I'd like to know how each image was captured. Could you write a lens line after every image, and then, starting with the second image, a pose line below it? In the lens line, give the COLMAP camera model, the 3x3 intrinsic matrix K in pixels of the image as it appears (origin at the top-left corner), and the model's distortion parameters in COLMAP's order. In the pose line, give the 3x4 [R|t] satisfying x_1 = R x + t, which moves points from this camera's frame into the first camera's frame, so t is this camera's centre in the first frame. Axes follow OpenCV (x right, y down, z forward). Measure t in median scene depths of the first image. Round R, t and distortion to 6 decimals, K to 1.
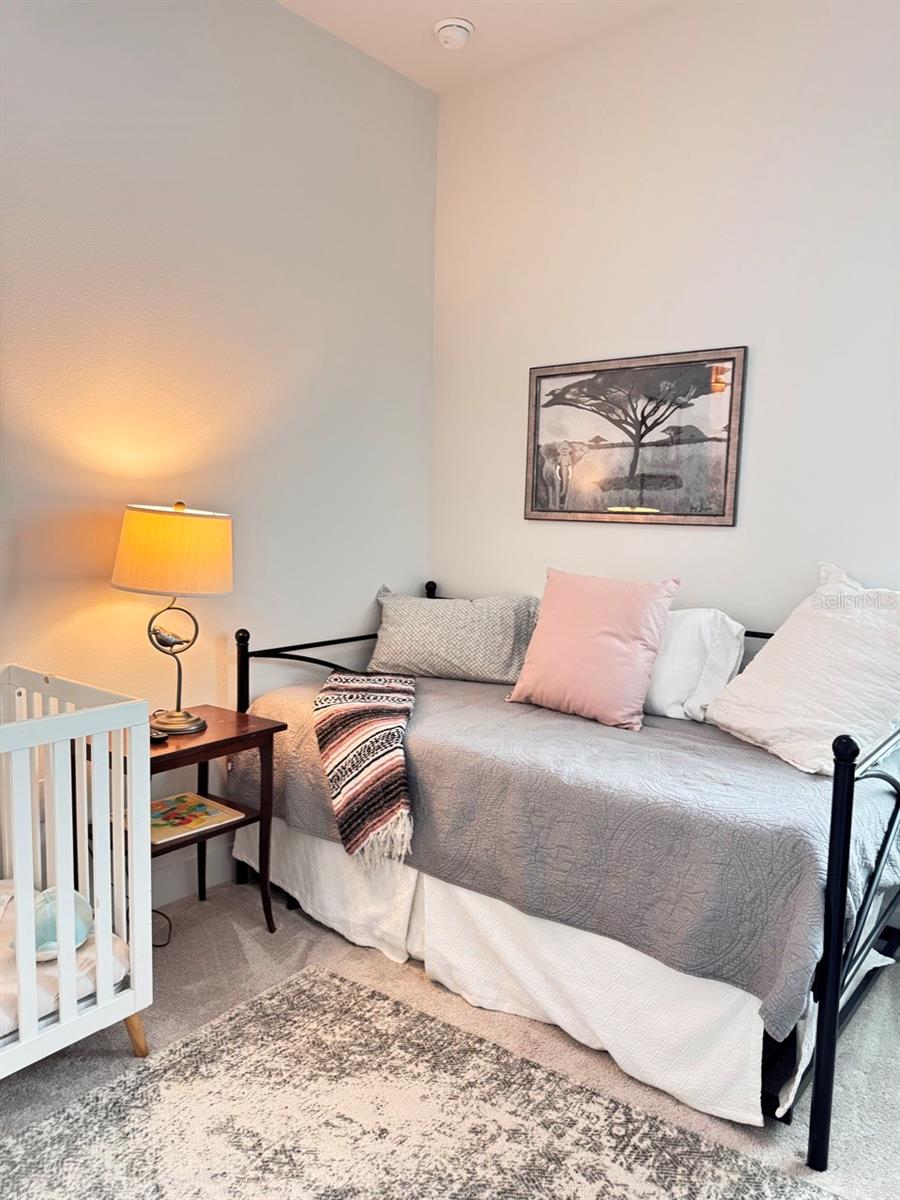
lens RADIAL K [[857.3, 0, 450.0], [0, 857.3, 606.9], [0, 0, 1]] dist [0.041700, -0.002729]
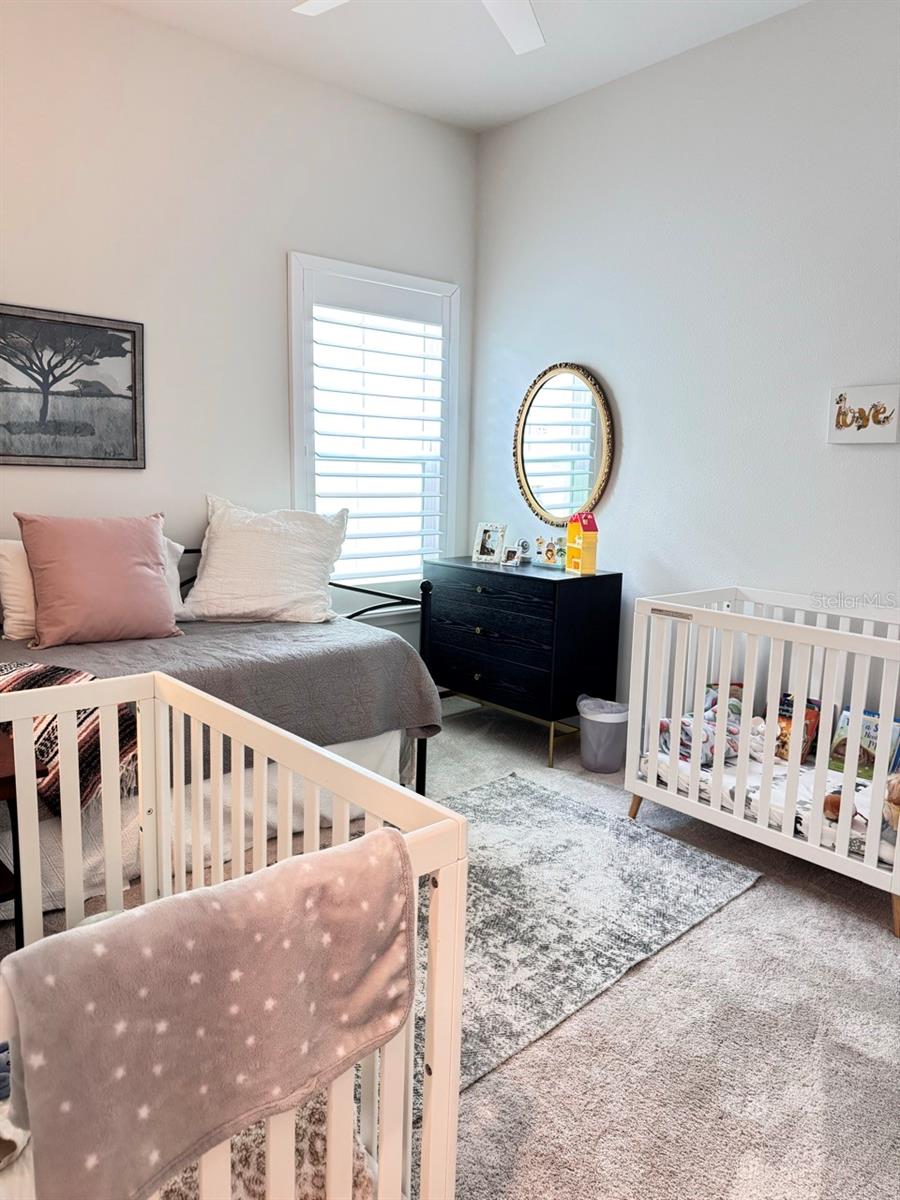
lens RADIAL K [[857.3, 0, 450.7], [0, 857.3, 594.1], [0, 0, 1]] dist [0.041700, -0.002729]
pose [[0.180296, -0.165649, 0.969564, -0.797493], [0.081556, 0.984841, 0.153094, -0.066342], [-0.980226, 0.051472, 0.191072, 0.317955]]
